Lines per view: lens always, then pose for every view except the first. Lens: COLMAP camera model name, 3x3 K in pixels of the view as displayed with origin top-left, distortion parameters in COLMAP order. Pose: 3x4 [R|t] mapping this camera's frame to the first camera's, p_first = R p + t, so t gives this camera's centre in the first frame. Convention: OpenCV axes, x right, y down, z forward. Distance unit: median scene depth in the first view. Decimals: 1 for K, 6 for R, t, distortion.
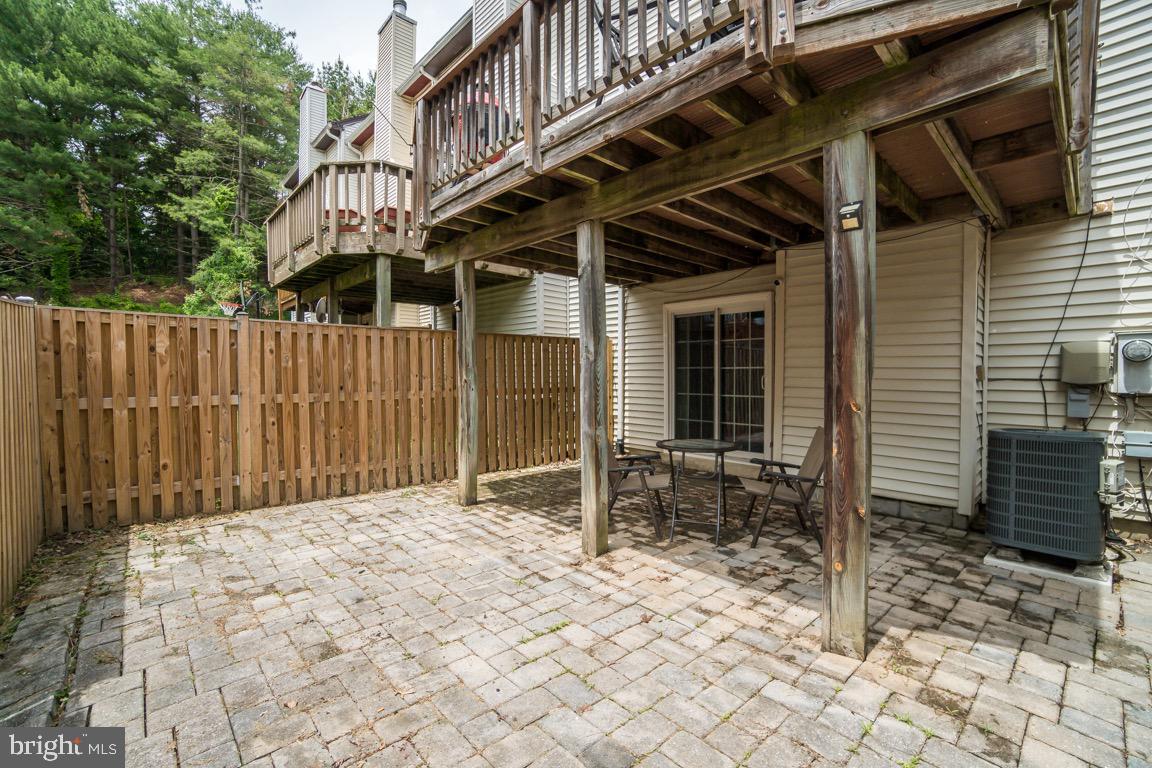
lens RADIAL K [[495.2, 0, 577.6], [0, 495.2, 384.4], [0, 0, 1]] dist [0.000644, 0.000049]
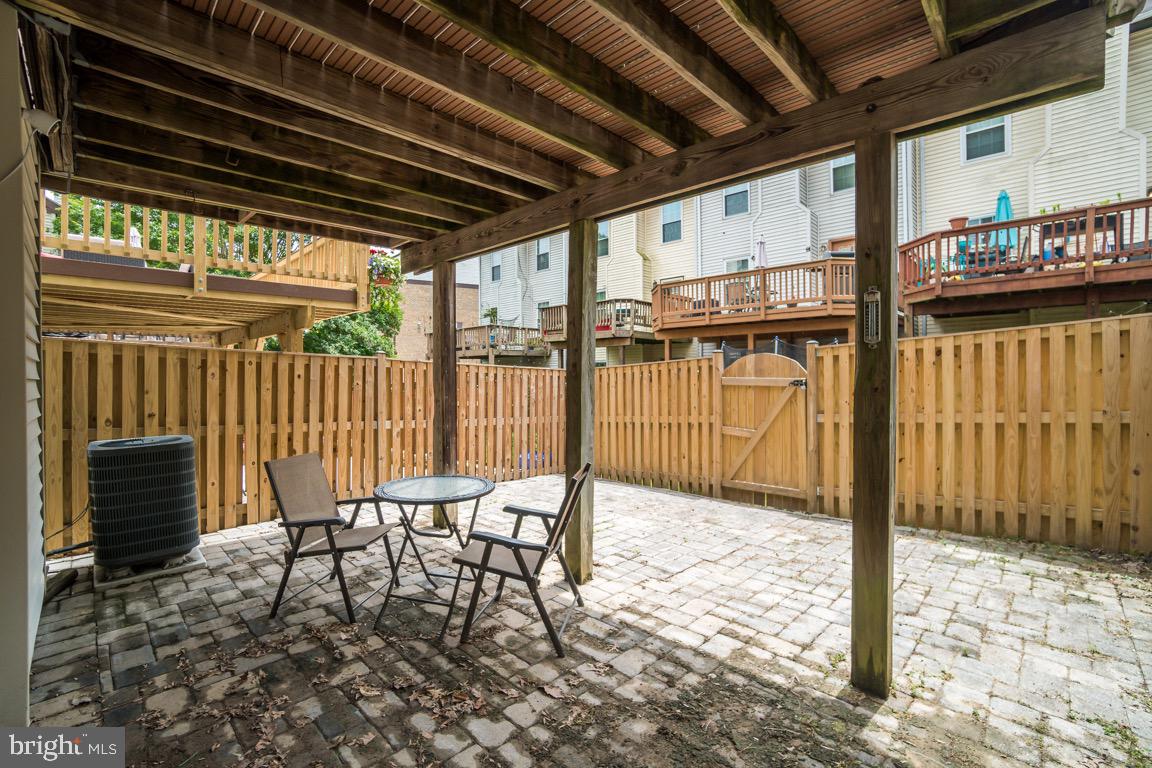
lens RADIAL K [[495.2, 0, 576.6], [0, 495.2, 377.6], [0, 0, 1]] dist [0.000644, 0.000049]
pose [[-0.998228, -0.000278, -0.059512, 0.079969], [-0.001895, 0.999630, 0.027126, -0.052204], [0.059483, 0.027191, -0.997859, 1.625497]]
